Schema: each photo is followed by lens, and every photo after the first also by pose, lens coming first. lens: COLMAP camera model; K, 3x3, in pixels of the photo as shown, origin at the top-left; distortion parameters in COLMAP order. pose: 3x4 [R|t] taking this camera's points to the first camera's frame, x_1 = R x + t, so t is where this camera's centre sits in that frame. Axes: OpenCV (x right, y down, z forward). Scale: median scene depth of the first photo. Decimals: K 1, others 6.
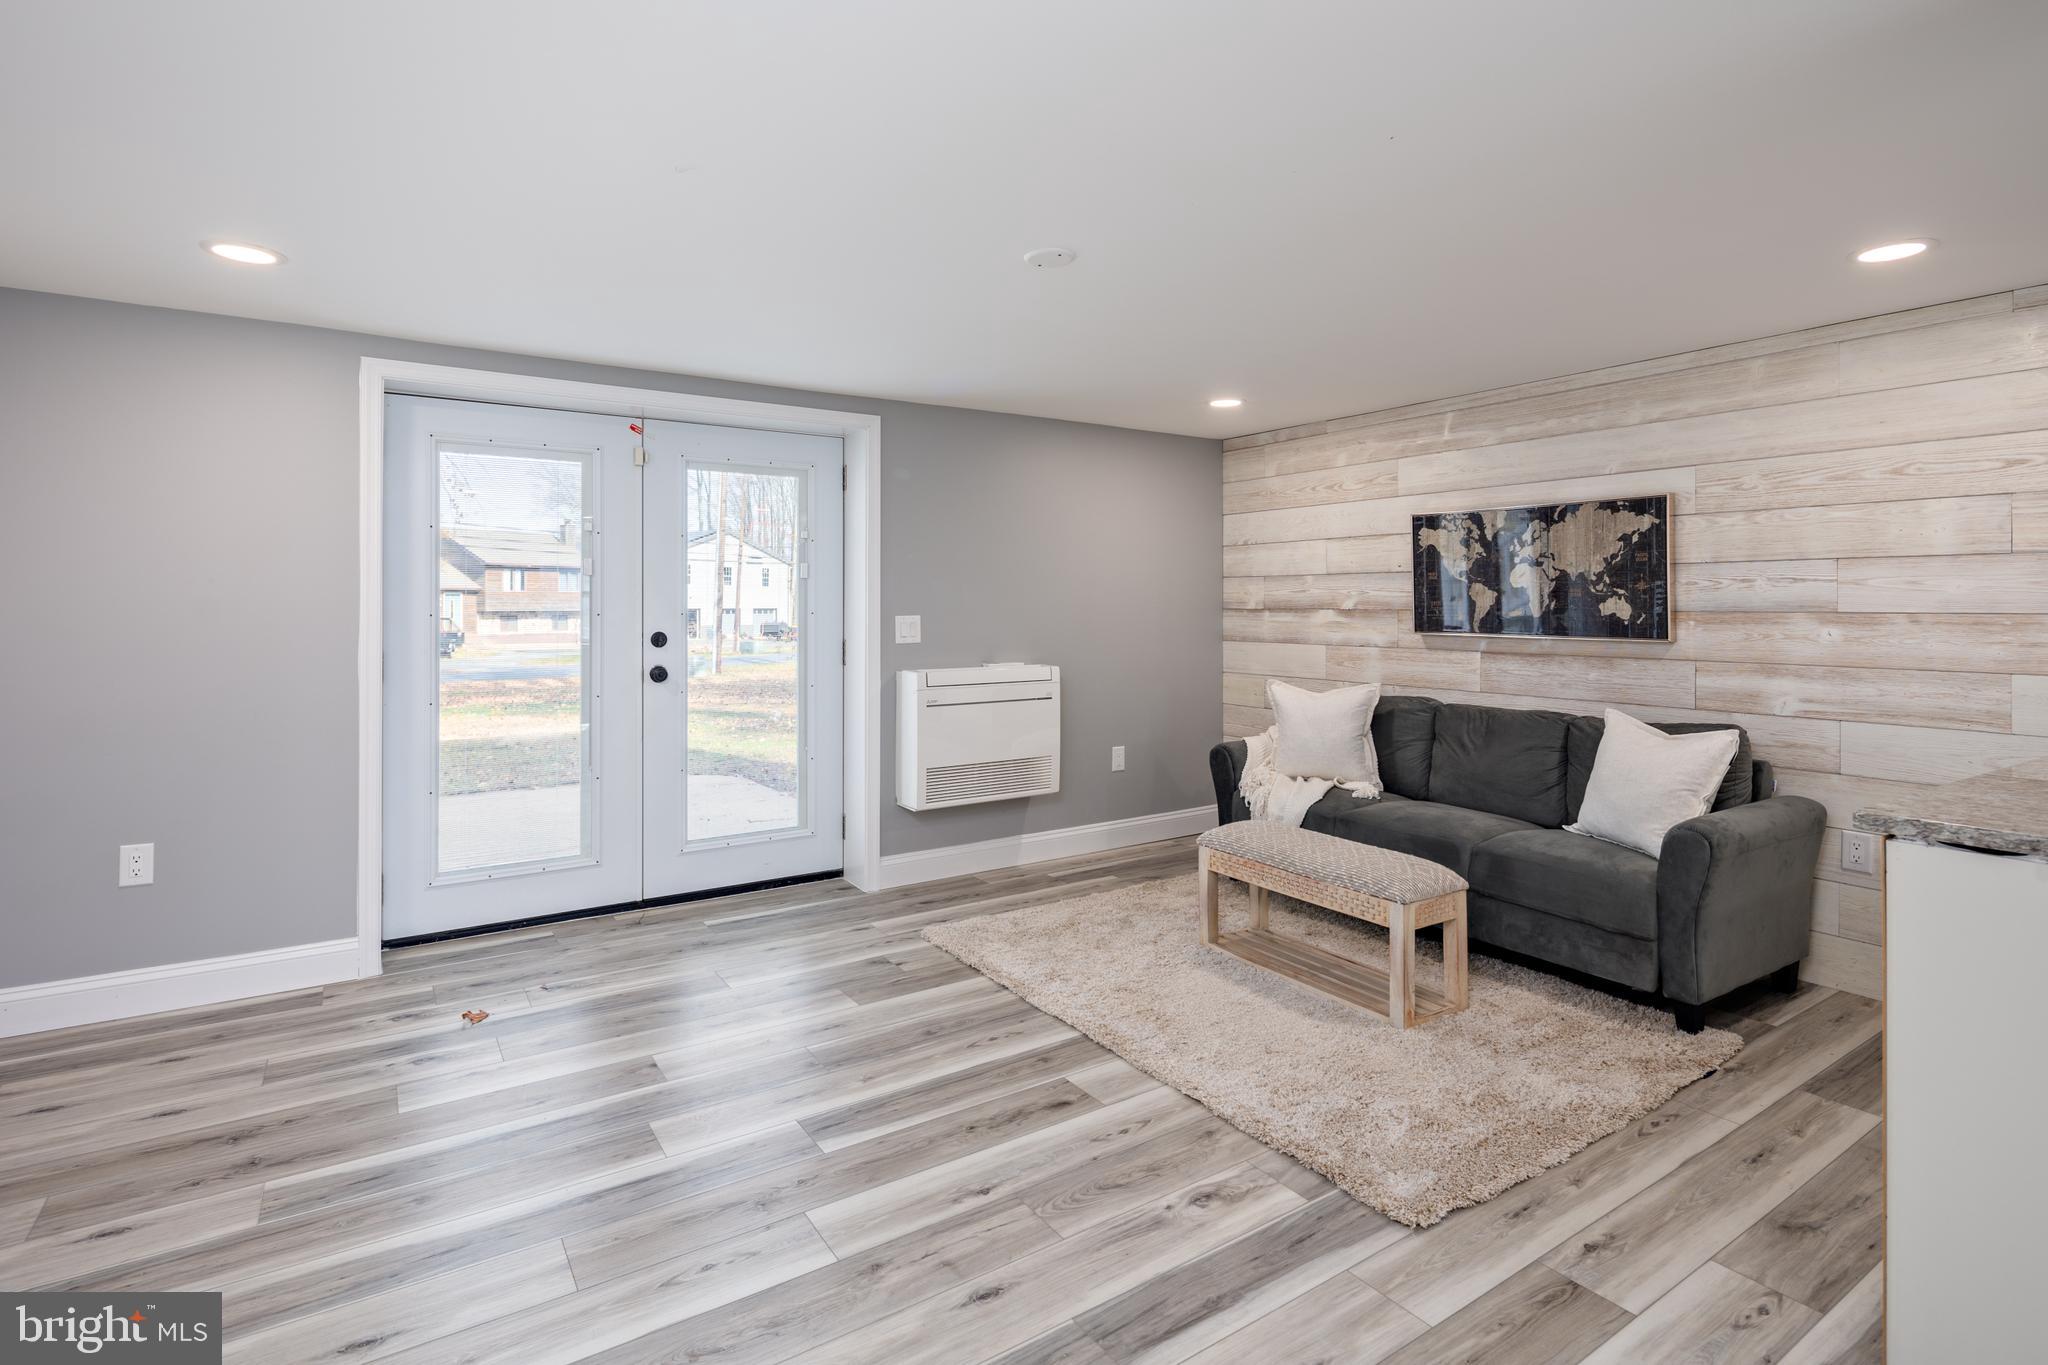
lens RADIAL K [[994.2, 0, 1025.2], [0, 994.2, 599.7], [0, 0, 1]] dist [0.006029, -0.005715]
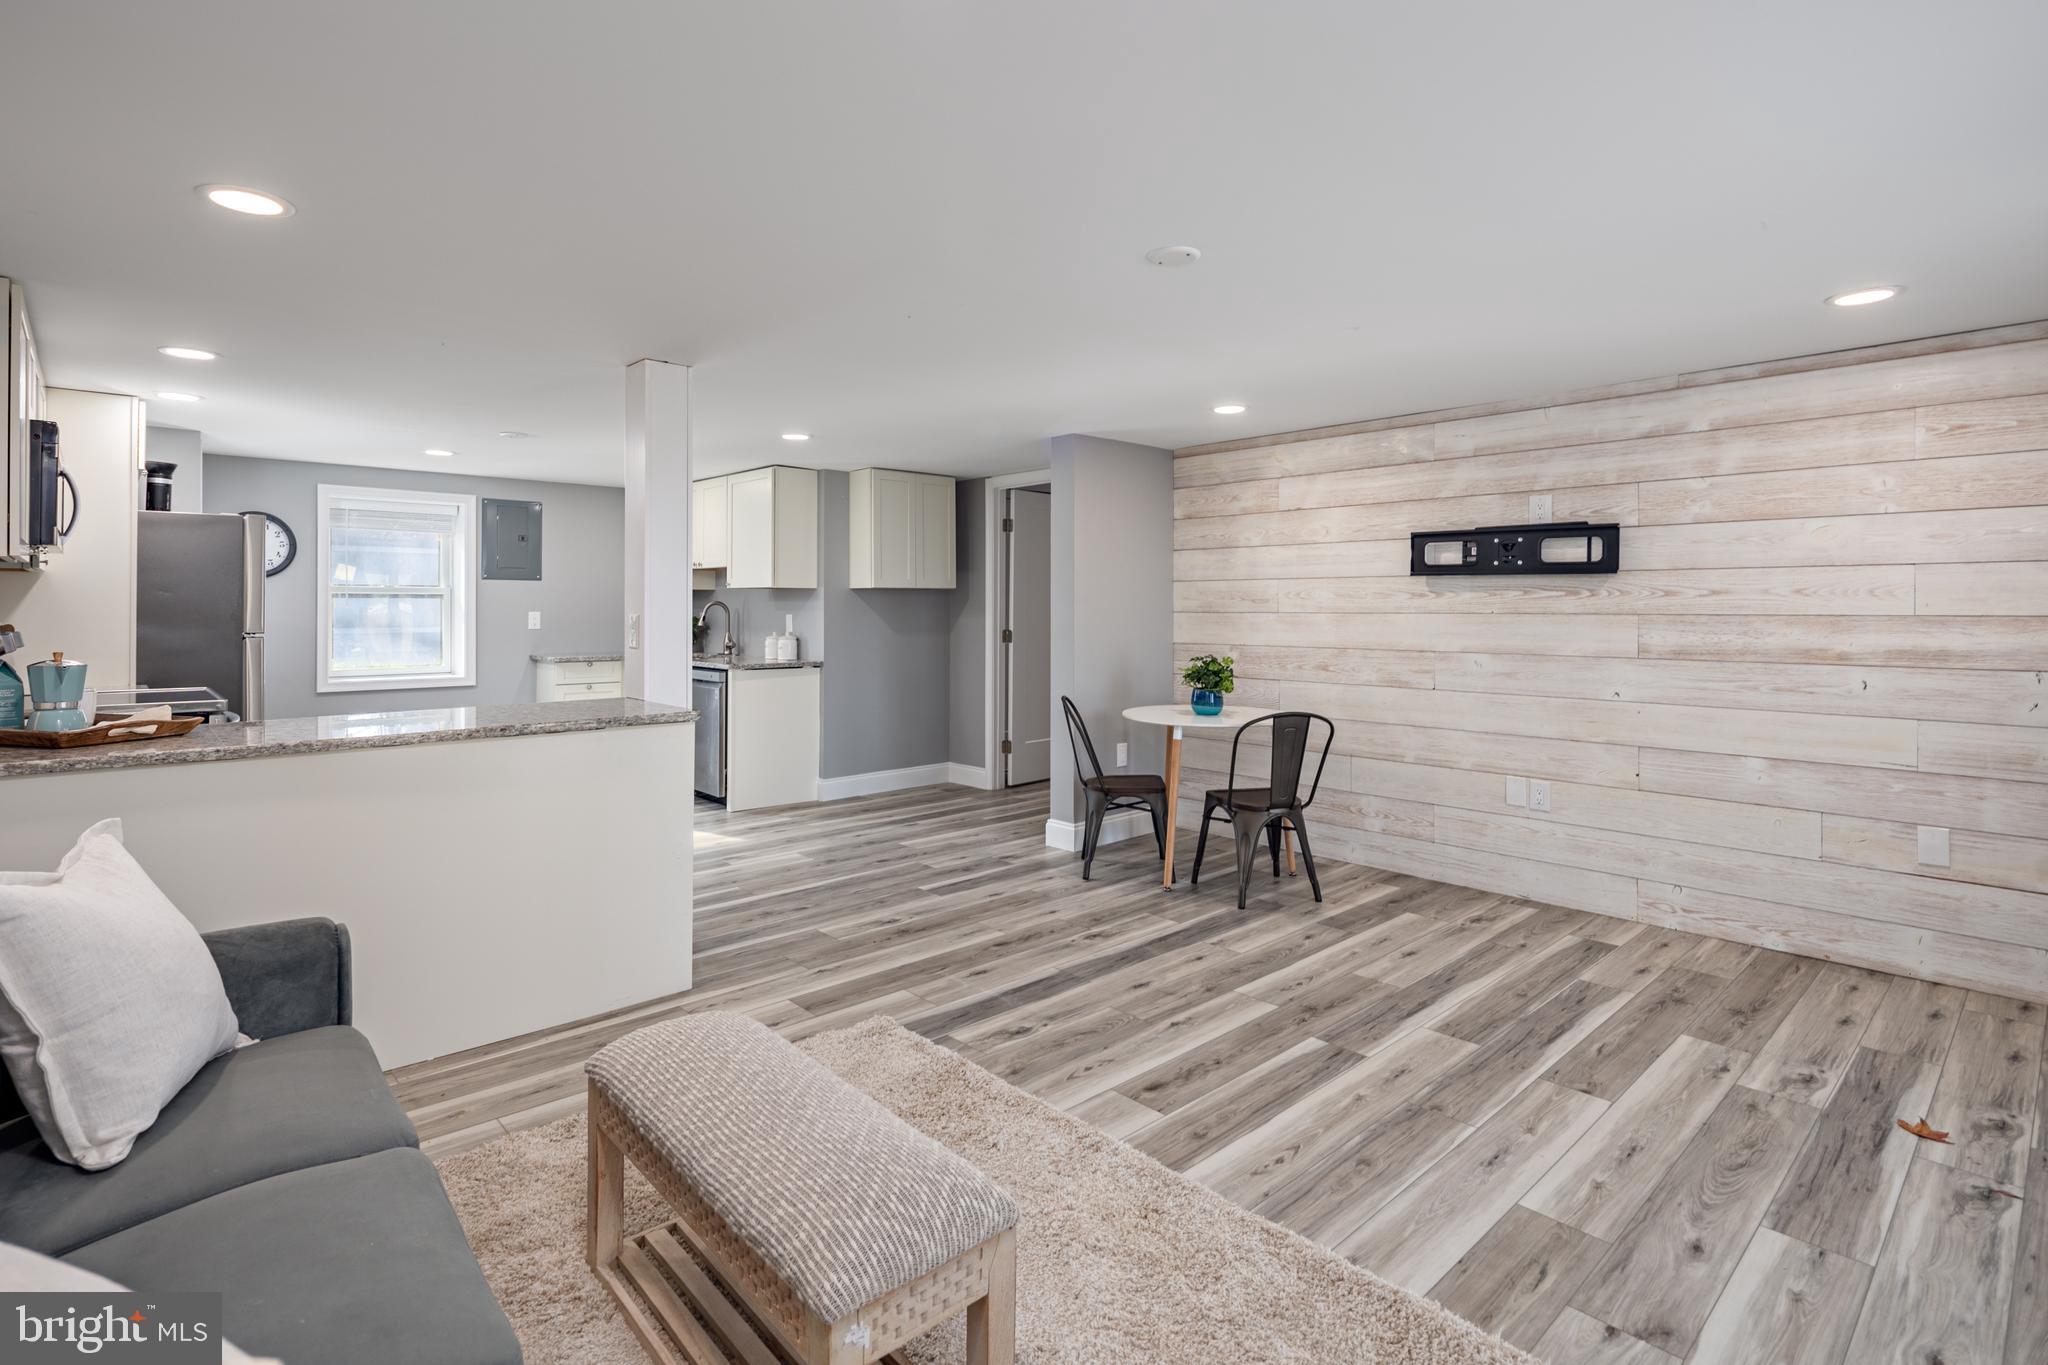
lens RADIAL K [[994.2, 0, 1021.9], [0, 994.2, 603.6], [0, 0, 1]] dist [0.006029, -0.005715]
pose [[-0.987195, -0.004080, -0.159465, 0.231915], [-0.002368, 0.999937, -0.010929, 0.008135], [0.159500, -0.010411, -0.987143, 1.370691]]
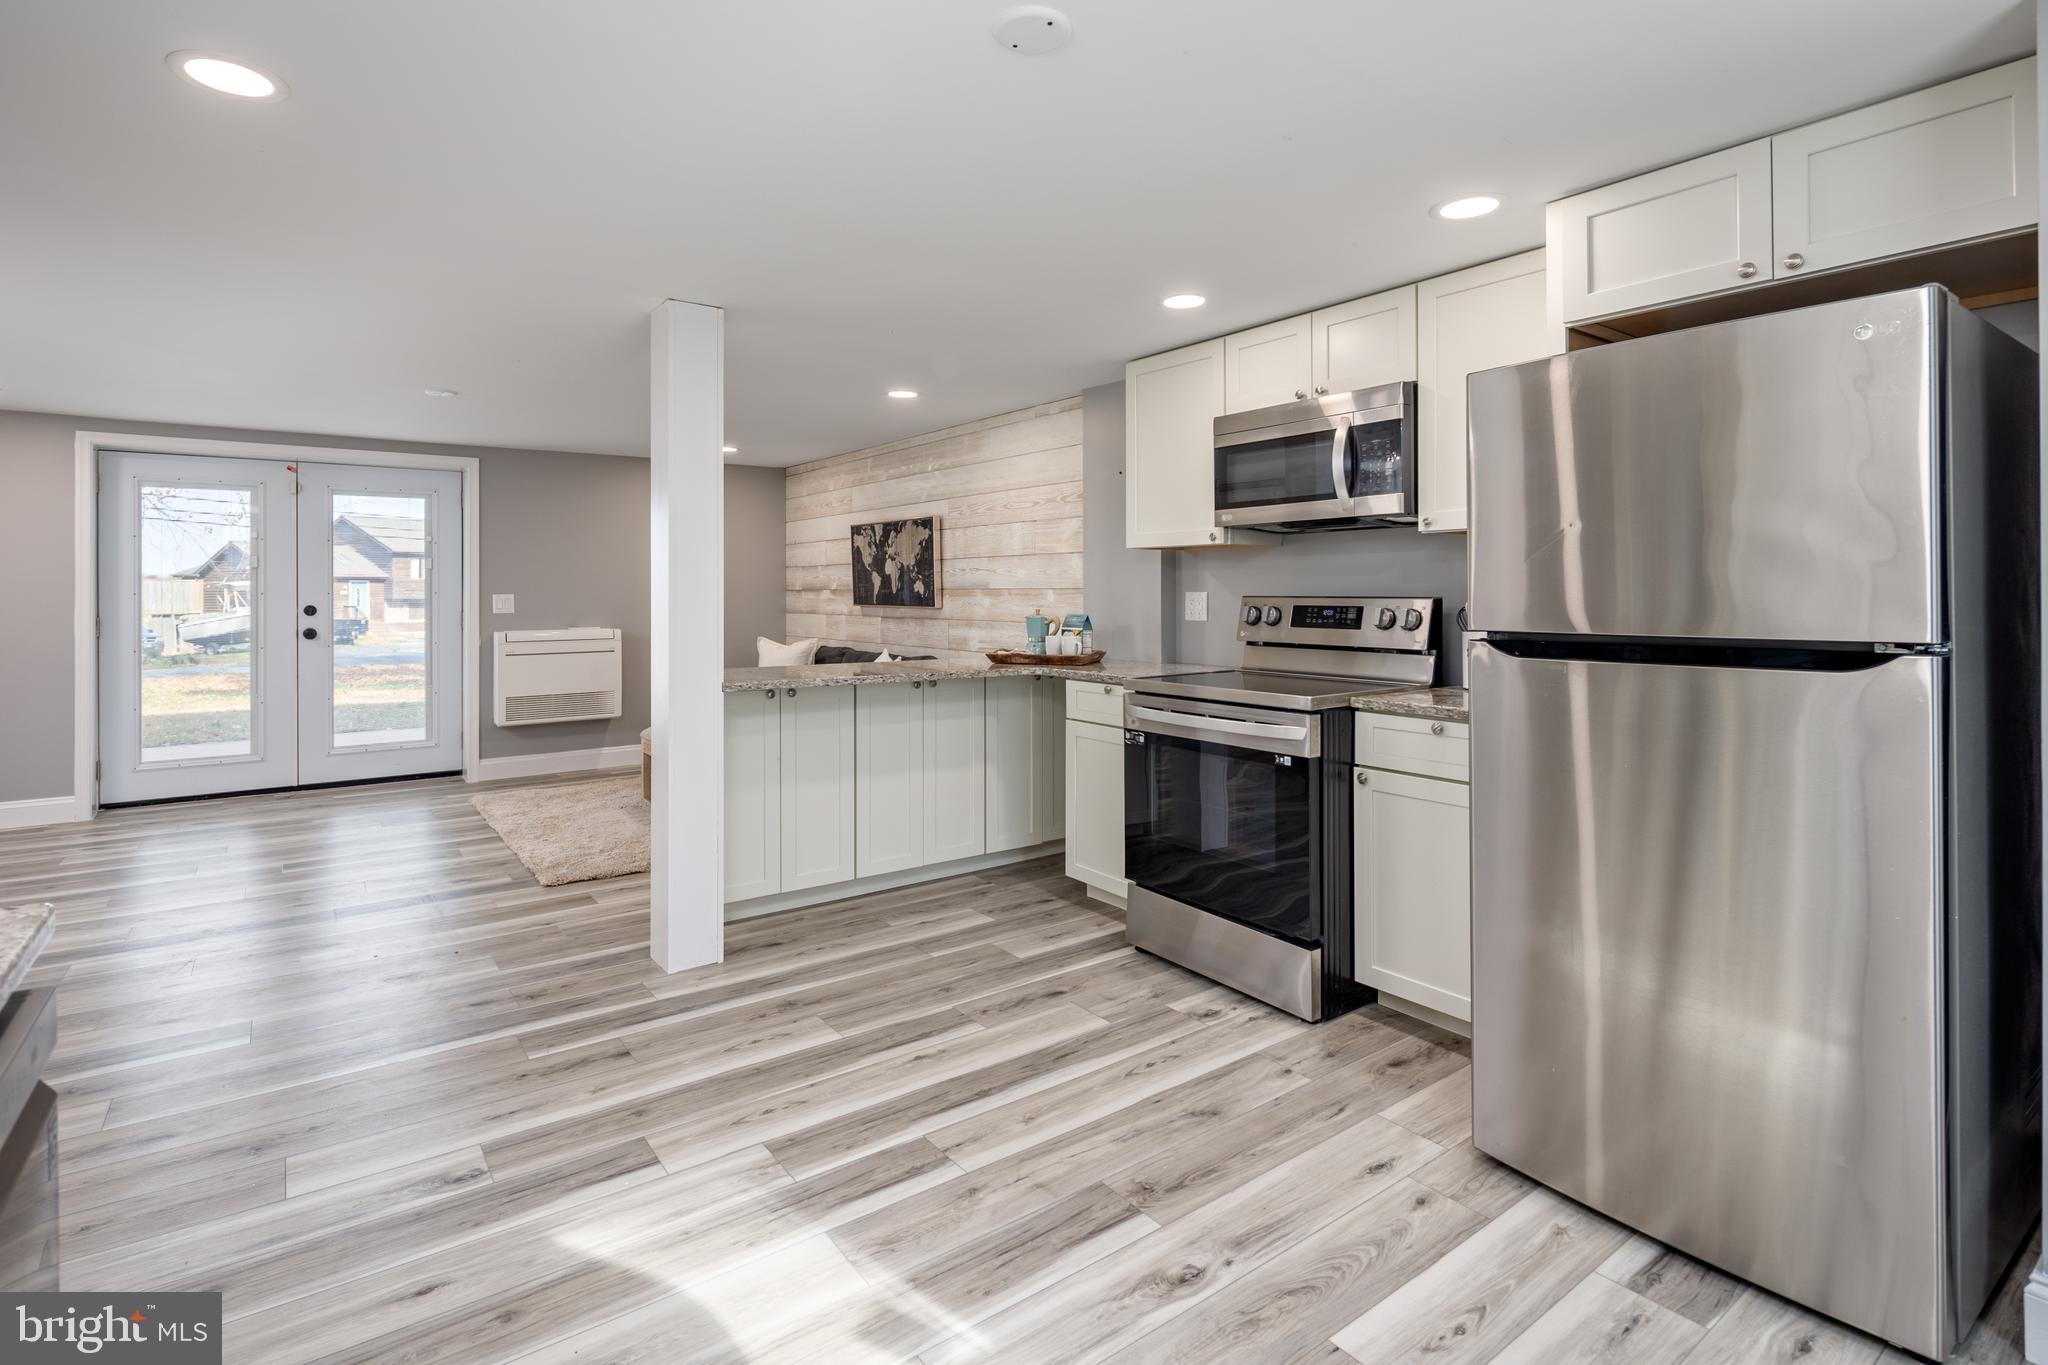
lens RADIAL K [[994.2, 0, 1025.7], [0, 994.2, 588.0], [0, 0, 1]] dist [0.006029, -0.005715]
pose [[0.998625, -0.003027, 0.052336, 0.696954], [0.002934, 0.999994, 0.001843, 0.007549], [-0.052342, -0.001687, 0.998628, -0.606706]]
